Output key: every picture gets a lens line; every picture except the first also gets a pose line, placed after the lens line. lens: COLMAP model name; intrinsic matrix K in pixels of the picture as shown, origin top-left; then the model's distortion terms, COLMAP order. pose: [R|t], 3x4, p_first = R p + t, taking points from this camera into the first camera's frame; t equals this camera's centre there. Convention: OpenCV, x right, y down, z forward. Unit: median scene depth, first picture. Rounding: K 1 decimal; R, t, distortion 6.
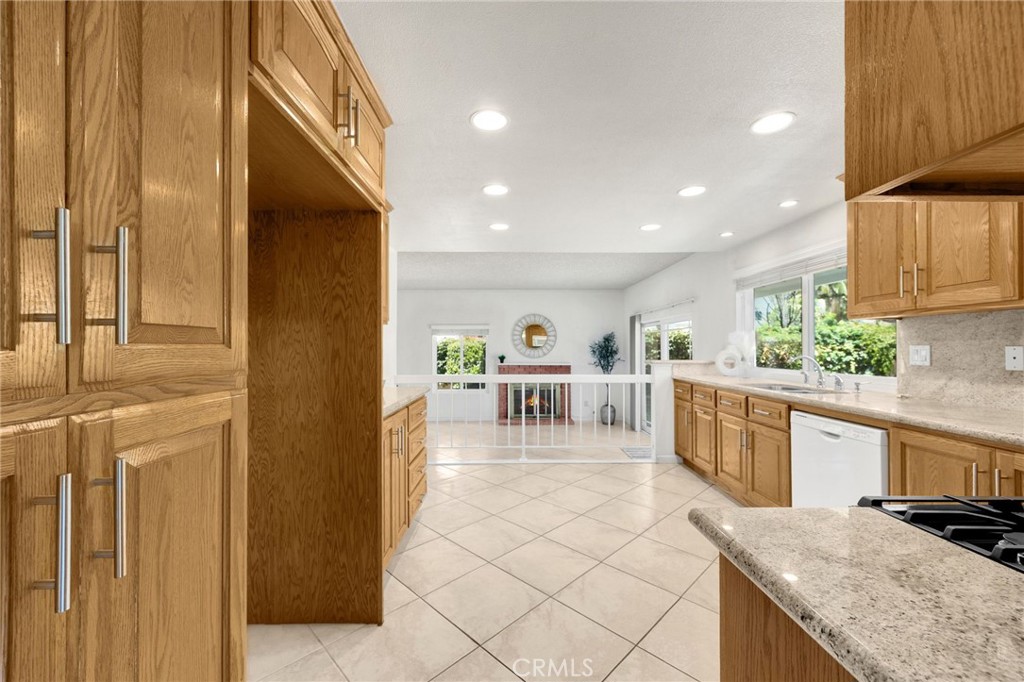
lens RADIAL K [[407.7, 0, 513.4], [0, 407.7, 344.4], [0, 0, 1]] dist [-0.005342, 0.000284]
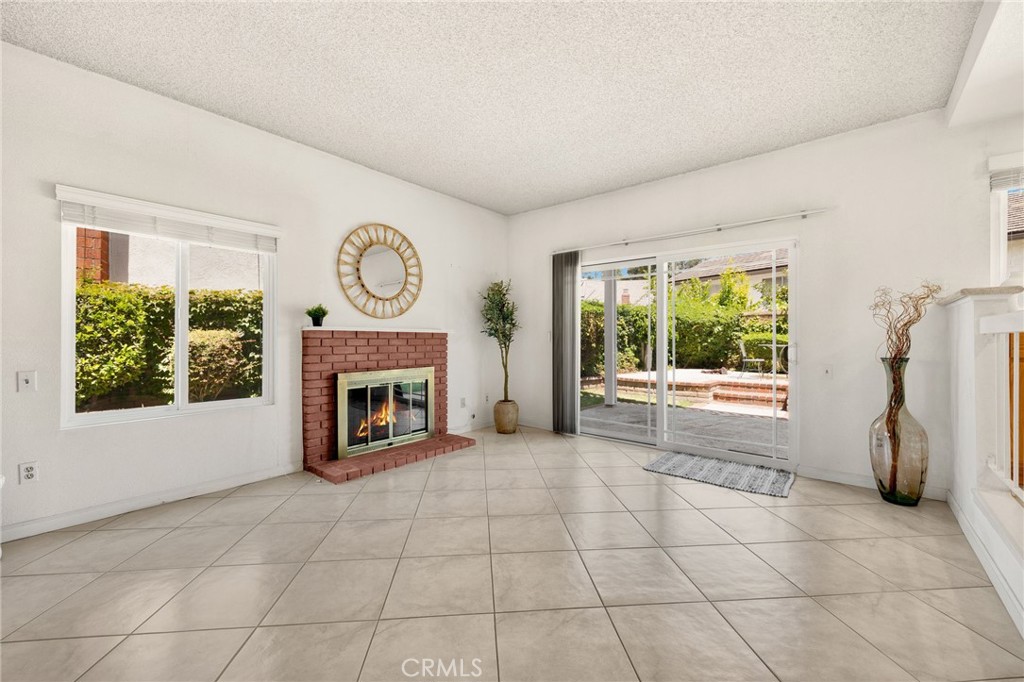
lens RADIAL K [[407.7, 0, 514.8], [0, 407.7, 336.2], [0, 0, 1]] dist [-0.005342, 0.000284]
pose [[0.648223, 0.008338, 0.761405, -0.395792], [-0.010101, 0.999946, -0.002351, 0.102582], [-0.761384, -0.006167, 0.648272, 1.092533]]
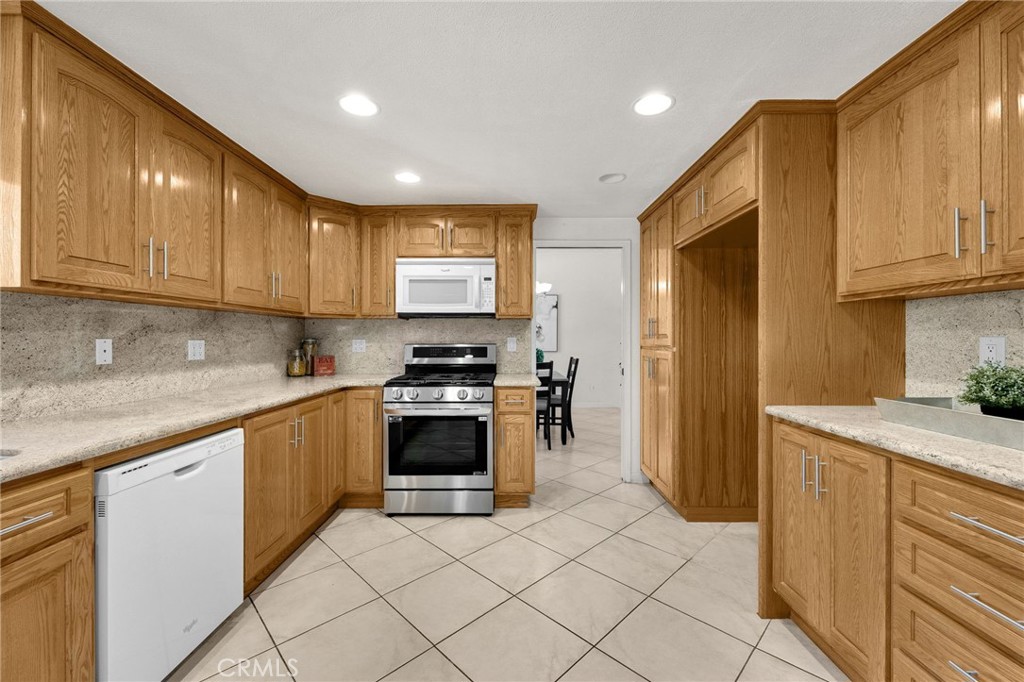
lens RADIAL K [[407.7, 0, 511.5], [0, 407.7, 337.8], [0, 0, 1]] dist [-0.005342, 0.000284]
pose [[-0.999818, 0.000966, 0.019042, 0.109639], [0.000862, 0.999985, -0.005461, 0.003499], [-0.019047, -0.005444, -0.999804, 0.817380]]
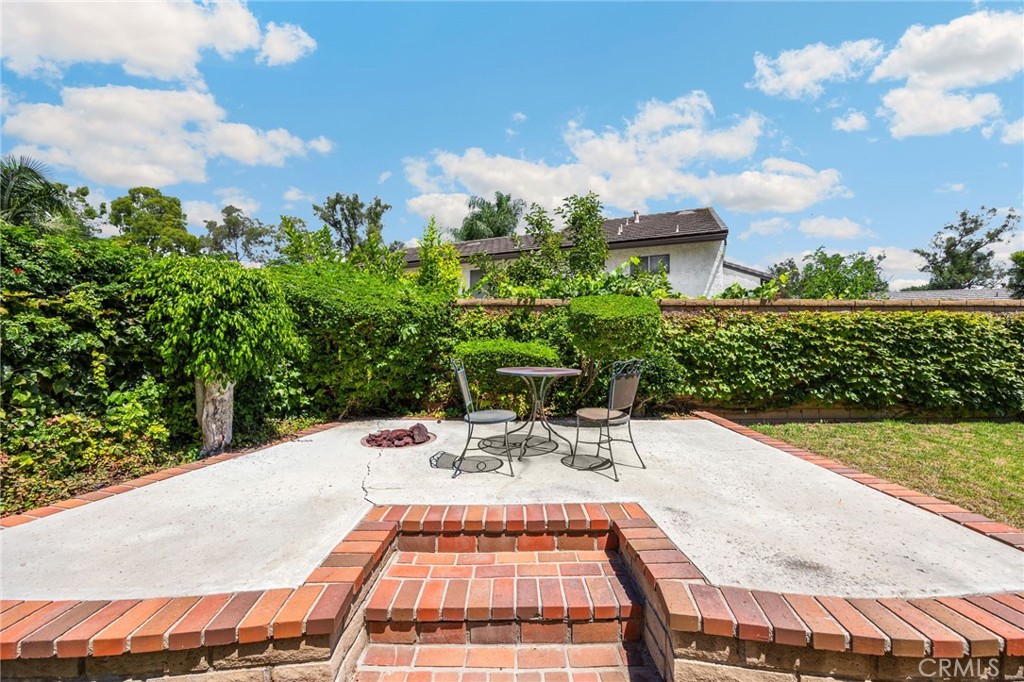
lens RADIAL K [[407.7, 0, 523.2], [0, 407.7, 348.3], [0, 0, 1]] dist [-0.005342, 0.000284]
pose [[-0.003825, -0.012812, 0.999911, 1.115242], [-0.000491, 0.999918, 0.012810, 0.076317], [-0.999993, -0.000442, -0.003831, 1.436790]]
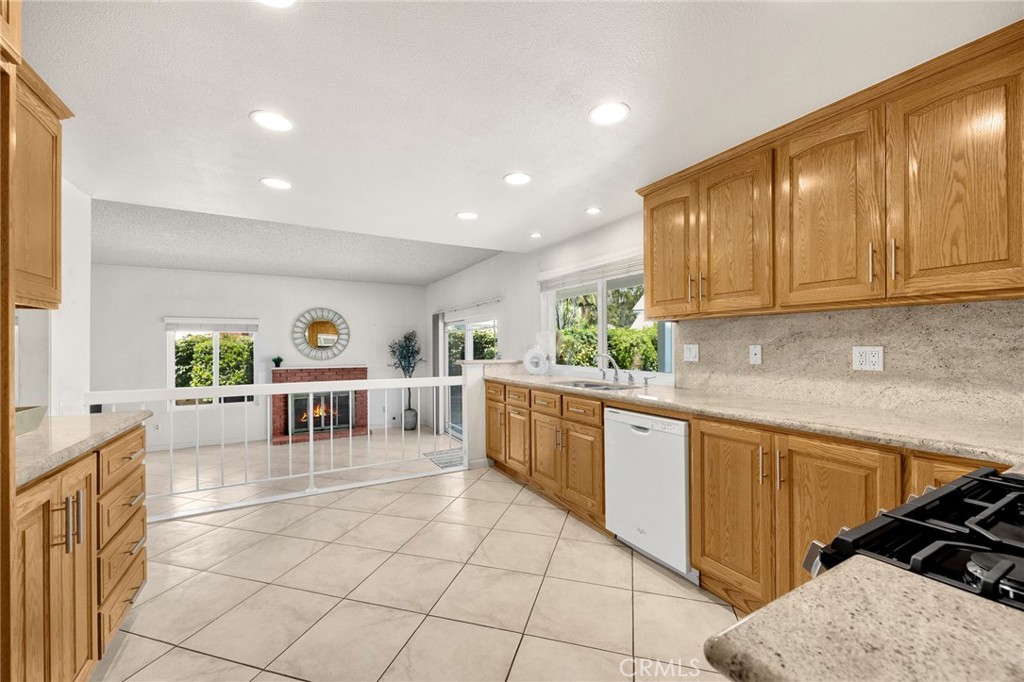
lens RADIAL K [[407.7, 0, 517.8], [0, 407.7, 345.1], [0, 0, 1]] dist [-0.005342, 0.000284]
pose [[0.873381, -0.000709, 0.487036, -0.009259], [-0.000347, 0.999998, 0.002077, 0.001033], [-0.487037, -0.001983, 0.873379, 0.108312]]
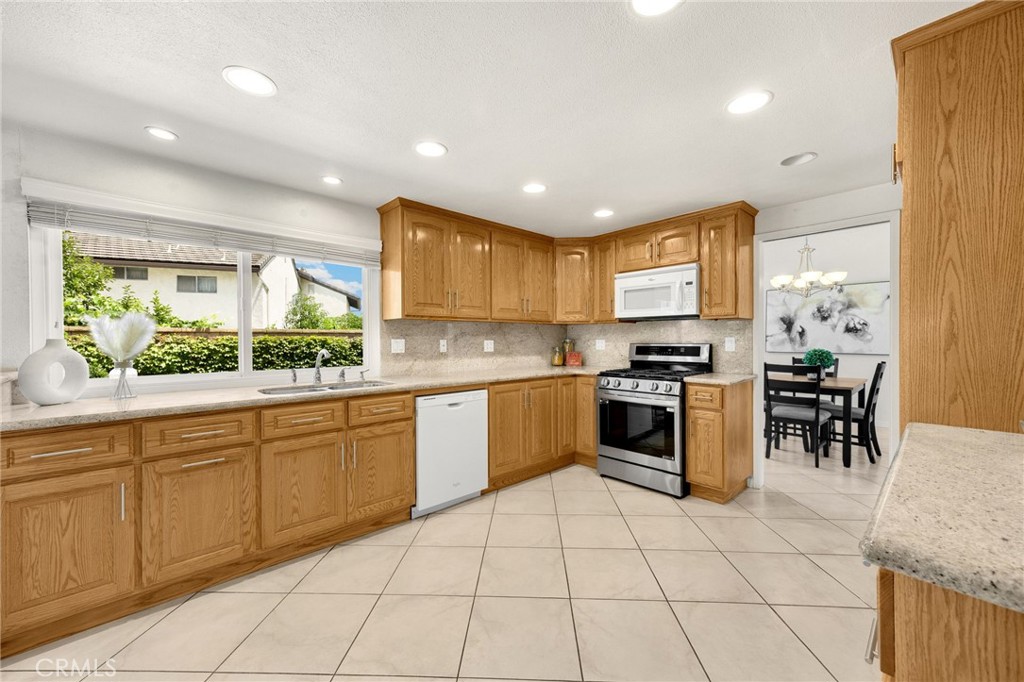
lens RADIAL K [[394.3, 0, 515.2], [0, 394.3, 343.6], [0, 0, 1]] dist [0.009429, 0.000462]
pose [[-0.674713, -0.003508, 0.738072, -0.158616], [0.001369, 0.999981, 0.006005, 0.005566], [-0.738079, 0.005062, -0.674695, 0.849294]]
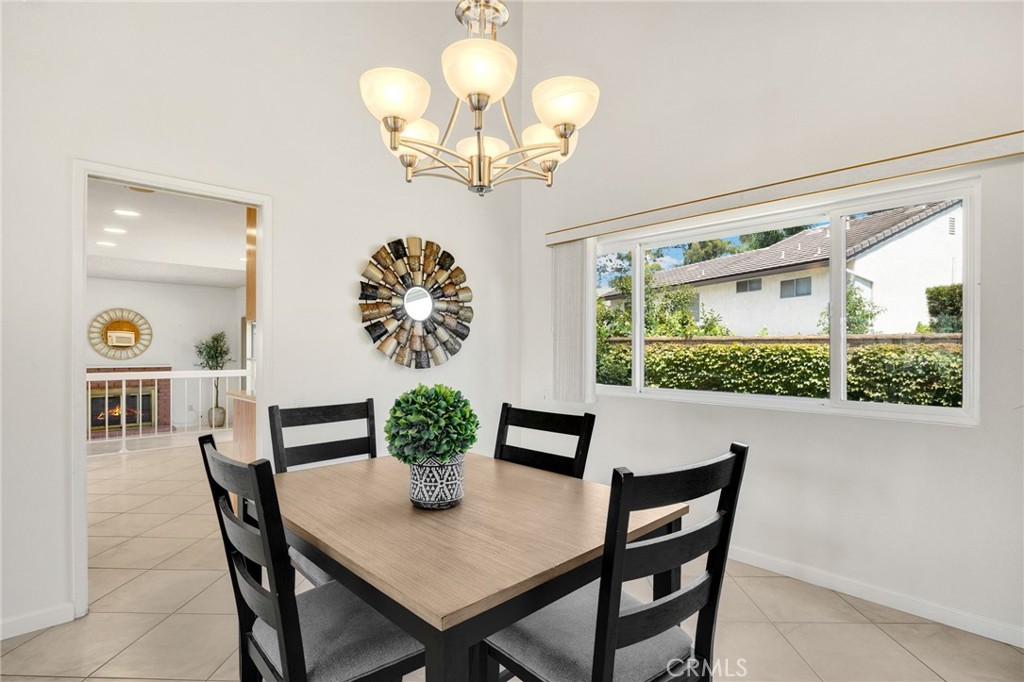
lens RADIAL K [[502.8, 0, 512.3], [0, 502.8, 349.8], [0, 0, 1]] dist [-0.003941, -0.001508]
pose [[0.733586, 0.005057, 0.679578, -0.118011], [-0.005645, 0.999983, -0.001348, 0.017841], [-0.679573, -0.002847, 0.733602, -0.650761]]
